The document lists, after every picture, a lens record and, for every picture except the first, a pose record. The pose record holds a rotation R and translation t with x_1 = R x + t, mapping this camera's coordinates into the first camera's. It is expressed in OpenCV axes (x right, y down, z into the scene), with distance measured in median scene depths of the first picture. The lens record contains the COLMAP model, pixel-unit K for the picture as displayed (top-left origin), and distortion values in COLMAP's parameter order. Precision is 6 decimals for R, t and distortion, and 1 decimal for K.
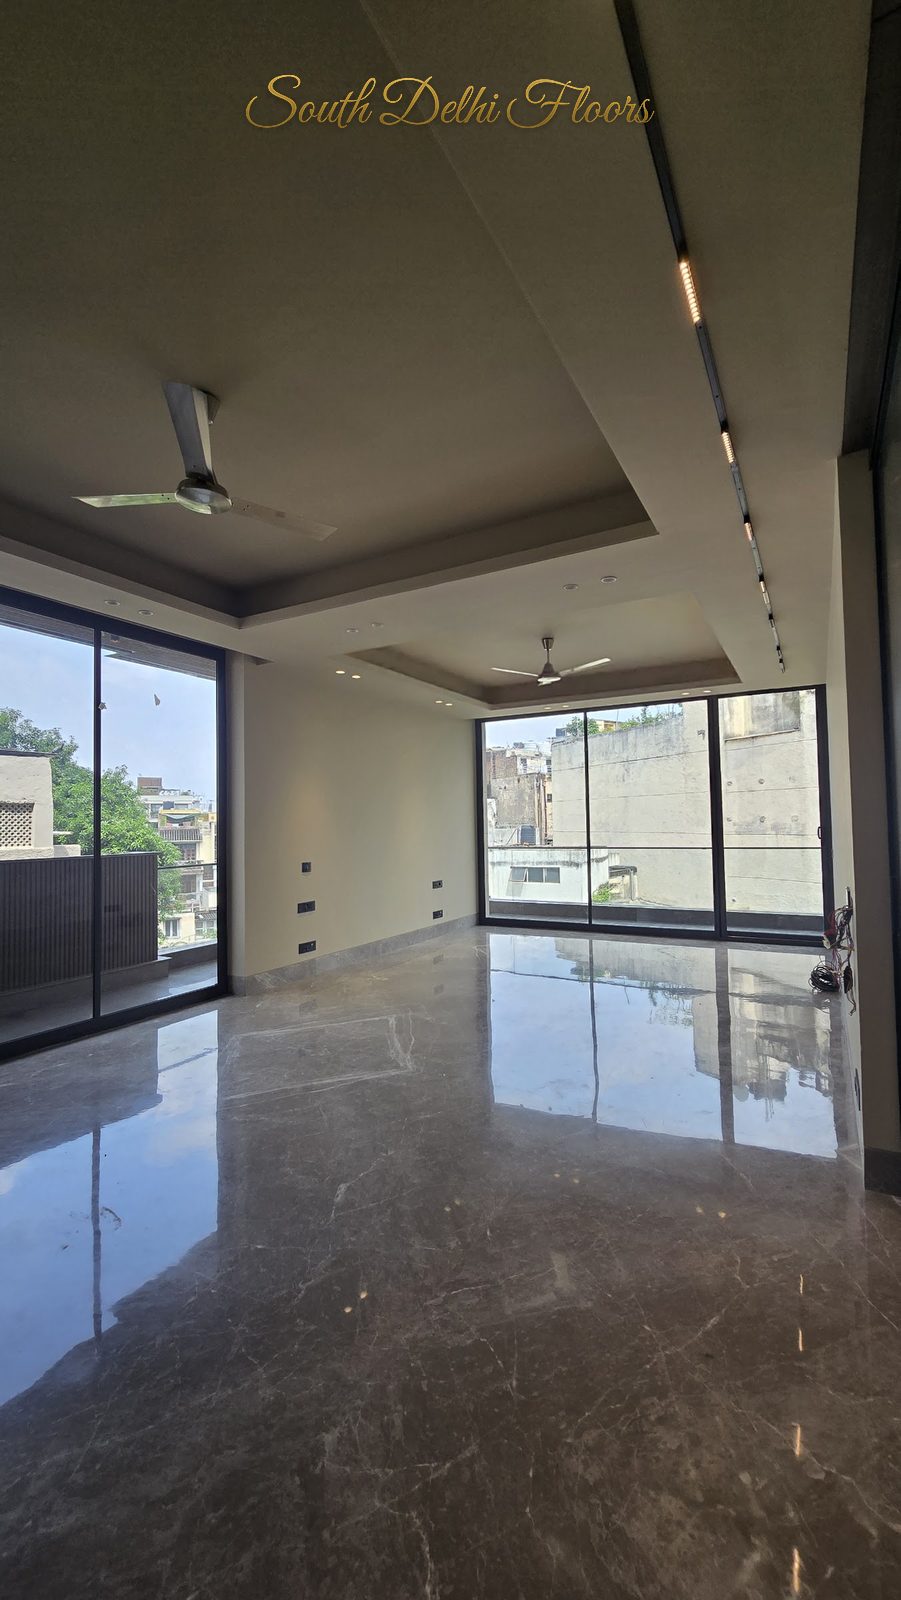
lens RADIAL K [[653.8, 0, 458.7], [0, 653.8, 803.7], [0, 0, 1]] dist [-0.004647, 0.004341]
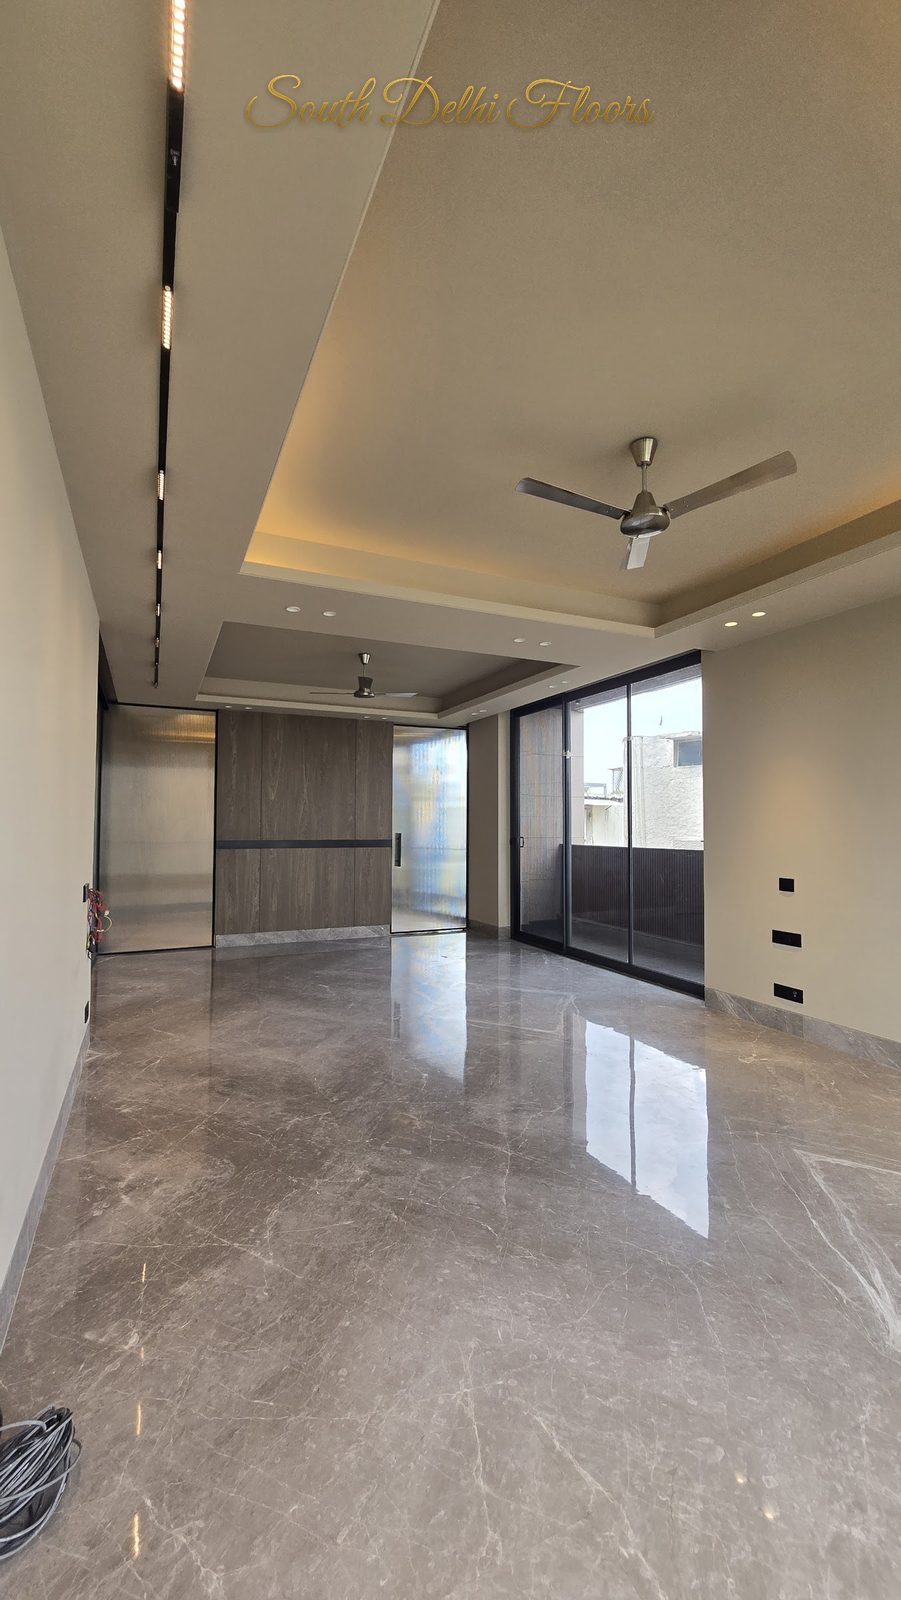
lens RADIAL K [[653.8, 0, 458.7], [0, 653.8, 803.7], [0, 0, 1]] dist [-0.004647, 0.004341]
pose [[-0.586713, -0.015657, -0.809644, 0.633473], [0.032657, 0.998542, -0.042976, 0.027380], [0.809136, -0.051655, -0.585346, 1.232064]]
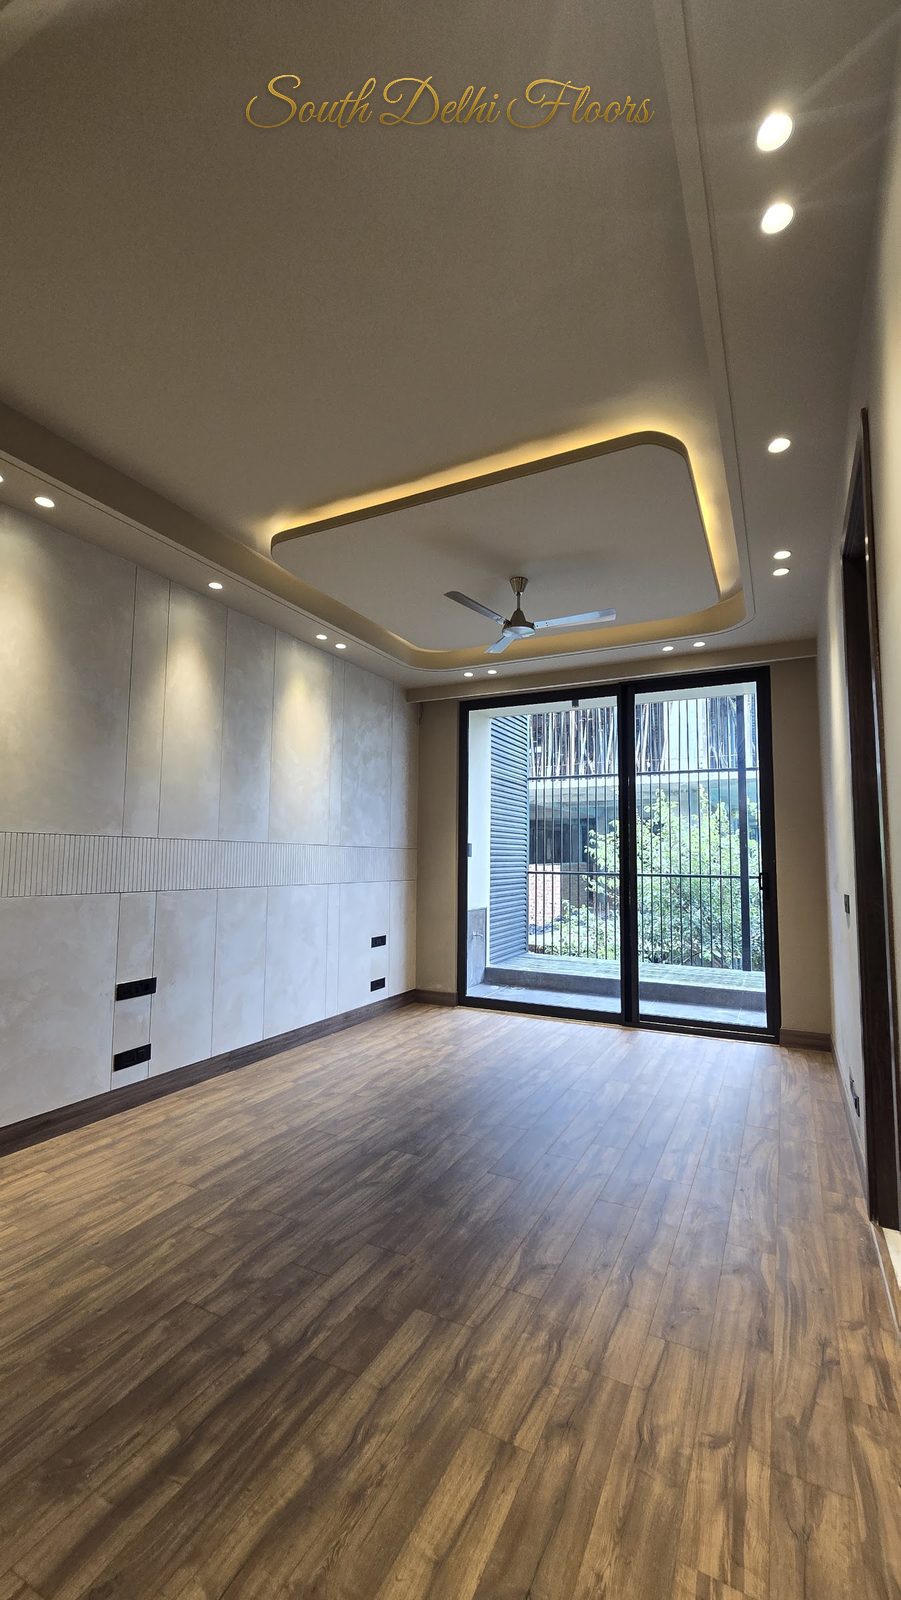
lens RADIAL K [[653.8, 0, 458.7], [0, 653.8, 803.7], [0, 0, 1]] dist [-0.004647, 0.004341]
pose [[0.998861, 0.028229, 0.038472, 0.038336], [-0.026130, 0.998198, -0.054023, 0.013151], [-0.039928, 0.052956, 0.997798, 0.406212]]
